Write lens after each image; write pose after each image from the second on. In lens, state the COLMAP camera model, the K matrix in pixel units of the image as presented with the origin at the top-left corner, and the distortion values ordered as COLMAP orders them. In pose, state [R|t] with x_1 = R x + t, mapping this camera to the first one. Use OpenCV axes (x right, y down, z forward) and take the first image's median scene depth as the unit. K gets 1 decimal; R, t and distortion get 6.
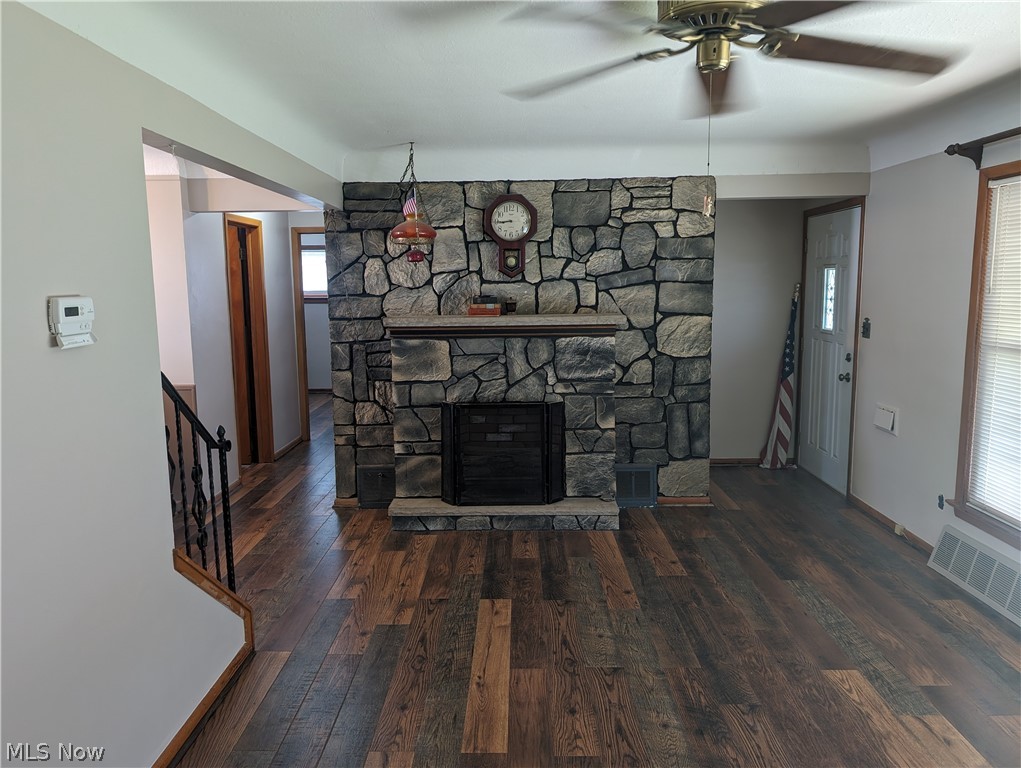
lens RADIAL K [[722.1, 0, 512.2], [0, 722.1, 383.3], [0, 0, 1]] dist [0.001993, 0.002616]
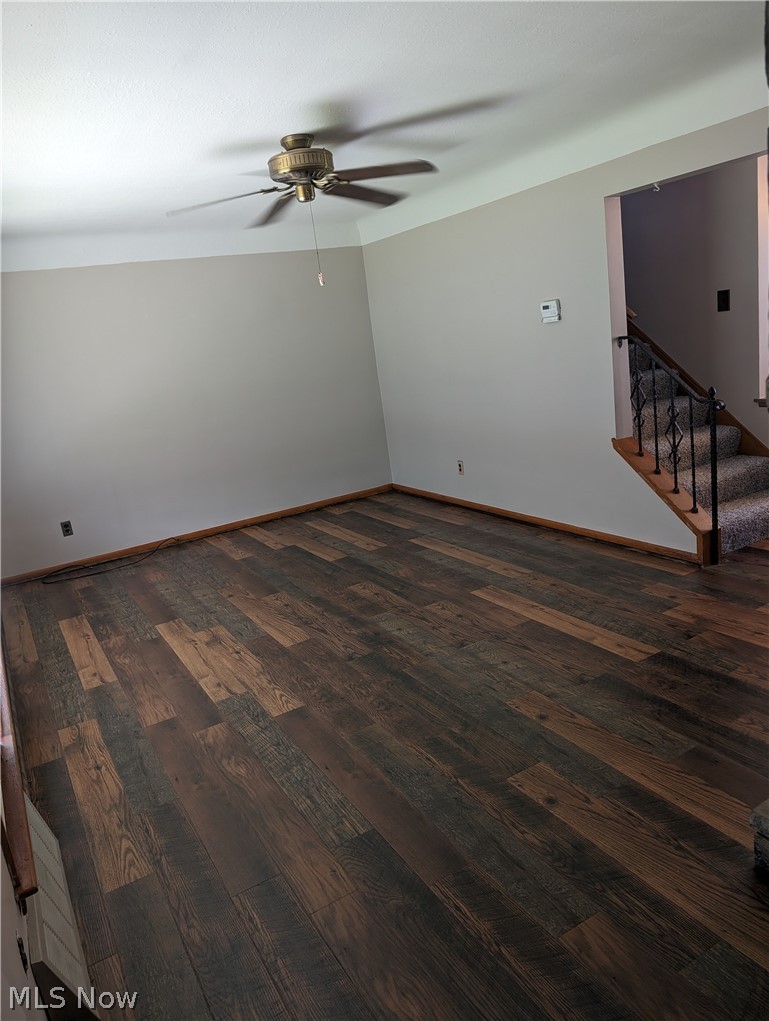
lens RADIAL K [[735.4, 0, 384.4], [0, 735.4, 508.2], [0, 0, 1]] dist [0.016927, -0.011318]
pose [[-0.851866, 0.240355, -0.465353, 0.731825], [0.066935, 0.931160, 0.358414, -0.242905], [0.519465, 0.274173, -0.809312, 1.783300]]
